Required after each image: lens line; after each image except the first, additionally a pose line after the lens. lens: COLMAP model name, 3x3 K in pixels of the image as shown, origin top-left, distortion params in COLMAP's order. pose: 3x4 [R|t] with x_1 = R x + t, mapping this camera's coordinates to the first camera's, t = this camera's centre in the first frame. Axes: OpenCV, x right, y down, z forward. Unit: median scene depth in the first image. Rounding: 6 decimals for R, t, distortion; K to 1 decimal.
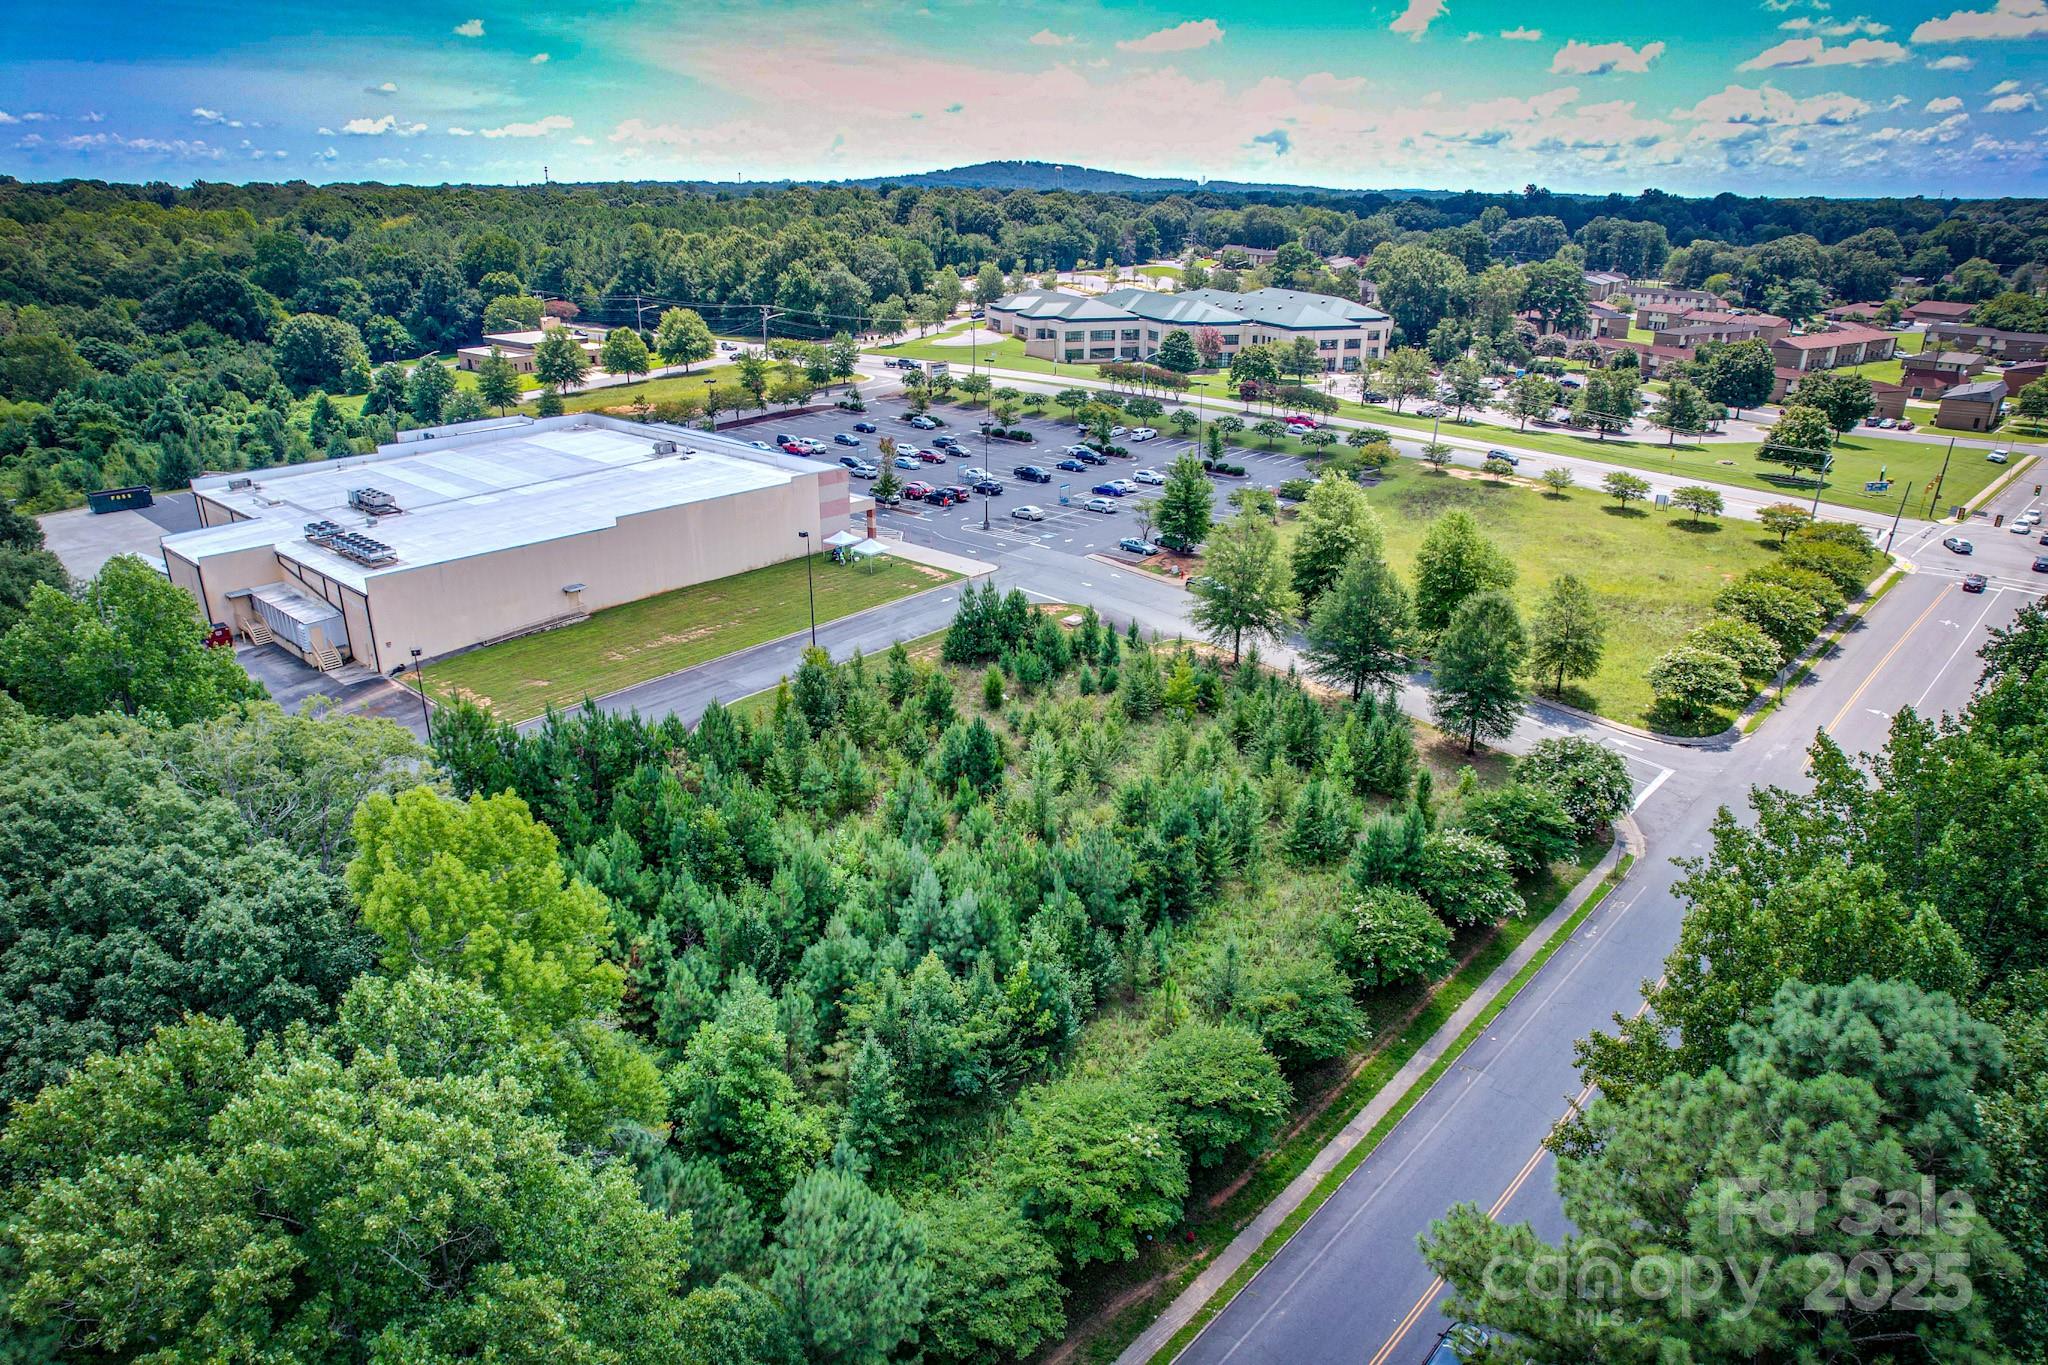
lens RADIAL K [[1300.9, 0, 1015.8], [0, 1300.9, 688.1], [0, 0, 1]] dist [-0.041918, 0.001302]
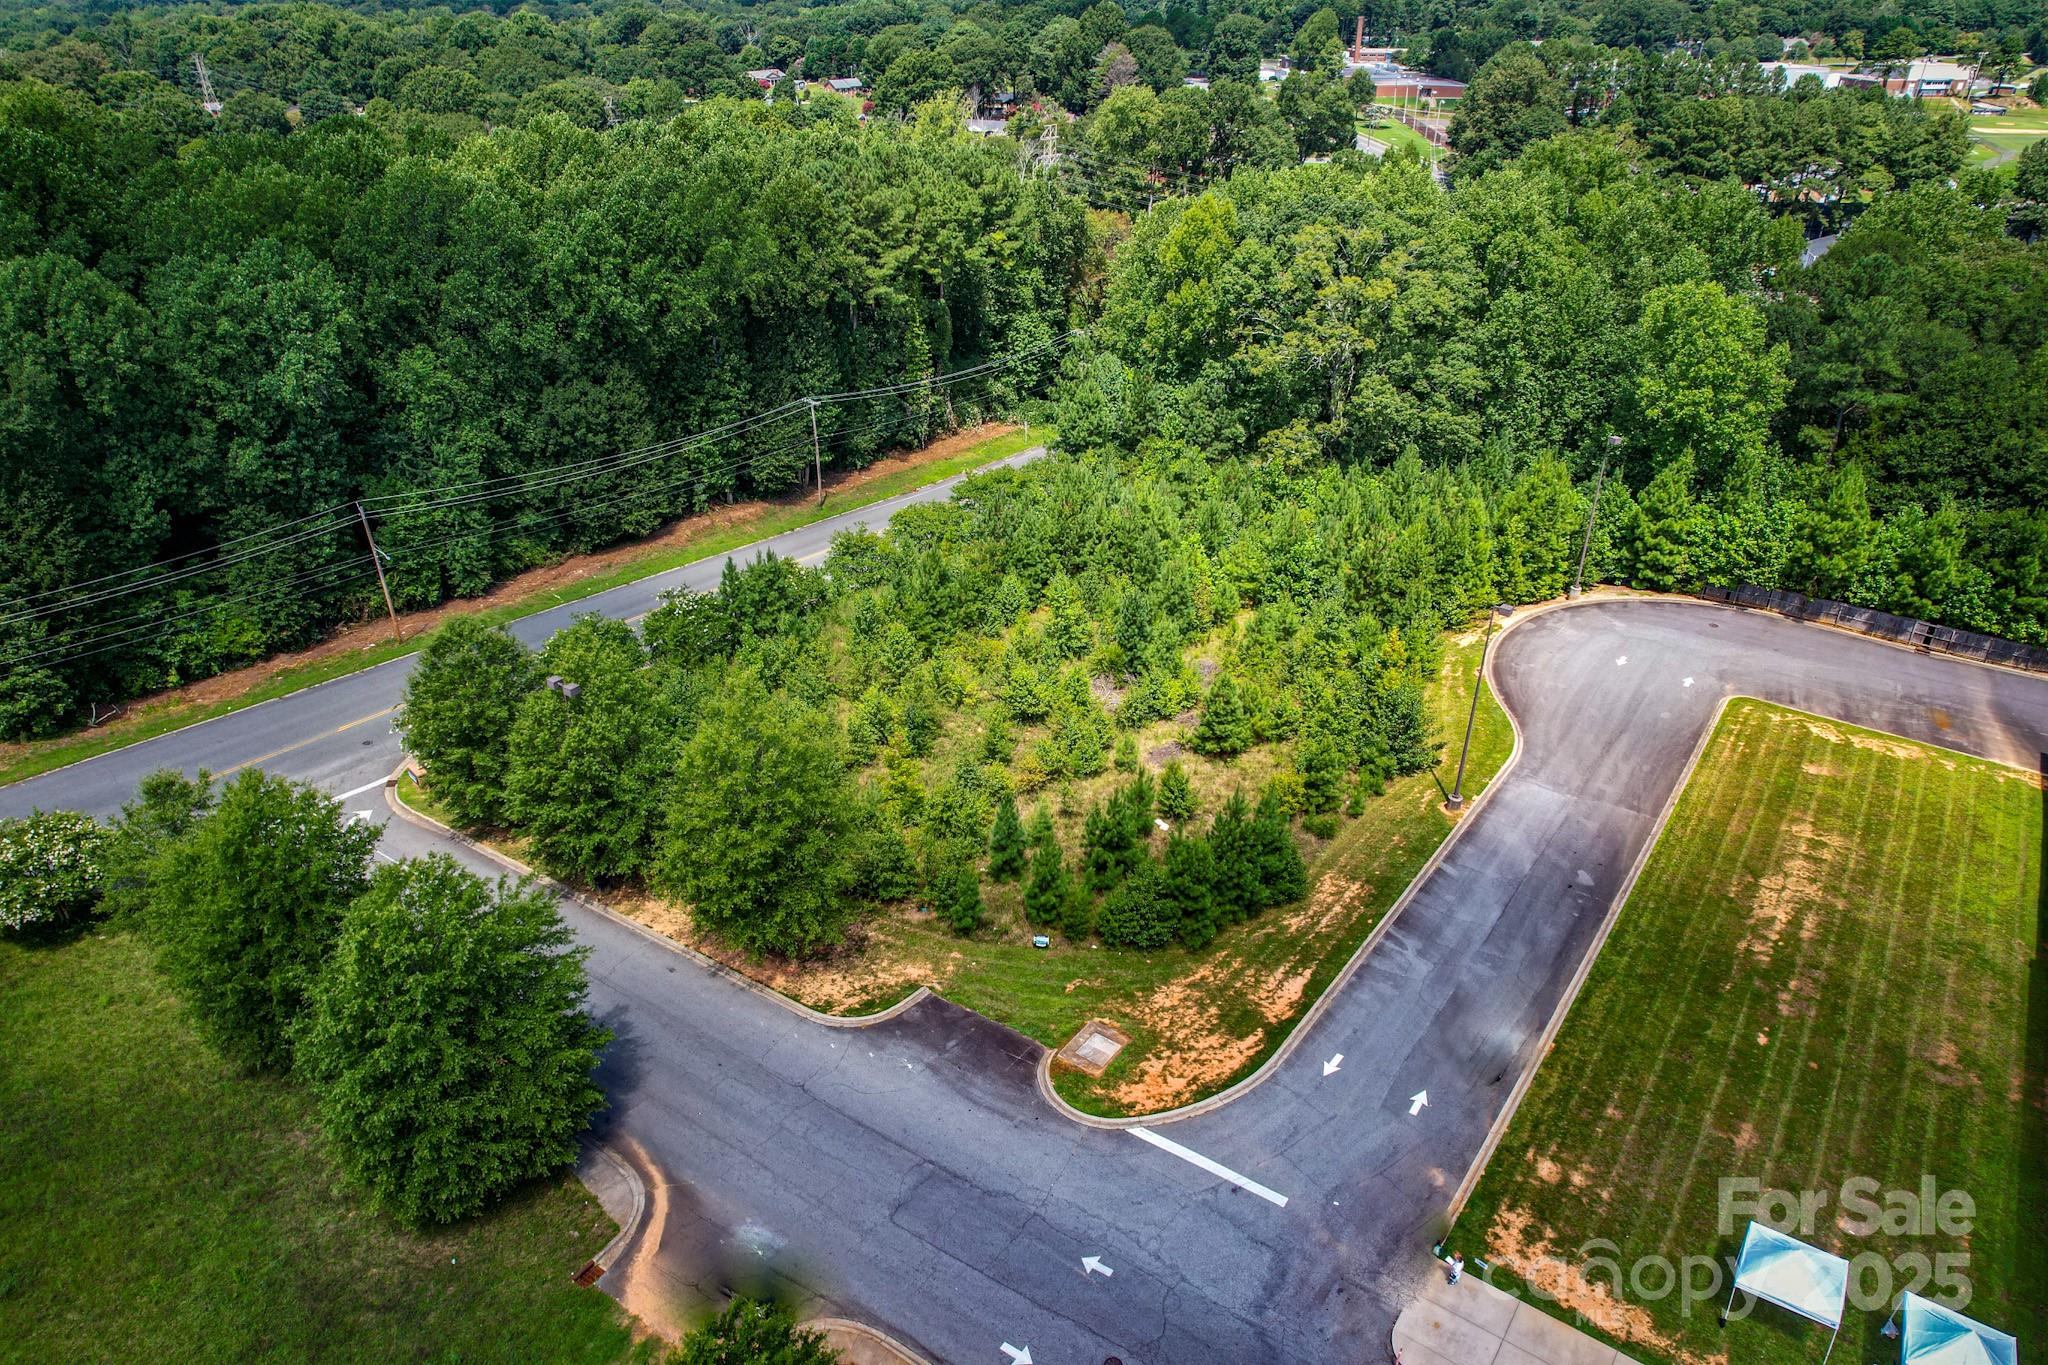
lens RADIAL K [[1300.9, 0, 1015.8], [0, 1300.9, 688.1], [0, 0, 1]] dist [-0.041918, 0.001302]
pose [[-0.994357, 0.052805, -0.092010, 0.130861], [-0.037288, 0.638006, 0.769128, -0.594689], [0.099317, 0.768219, -0.632436, 1.491108]]
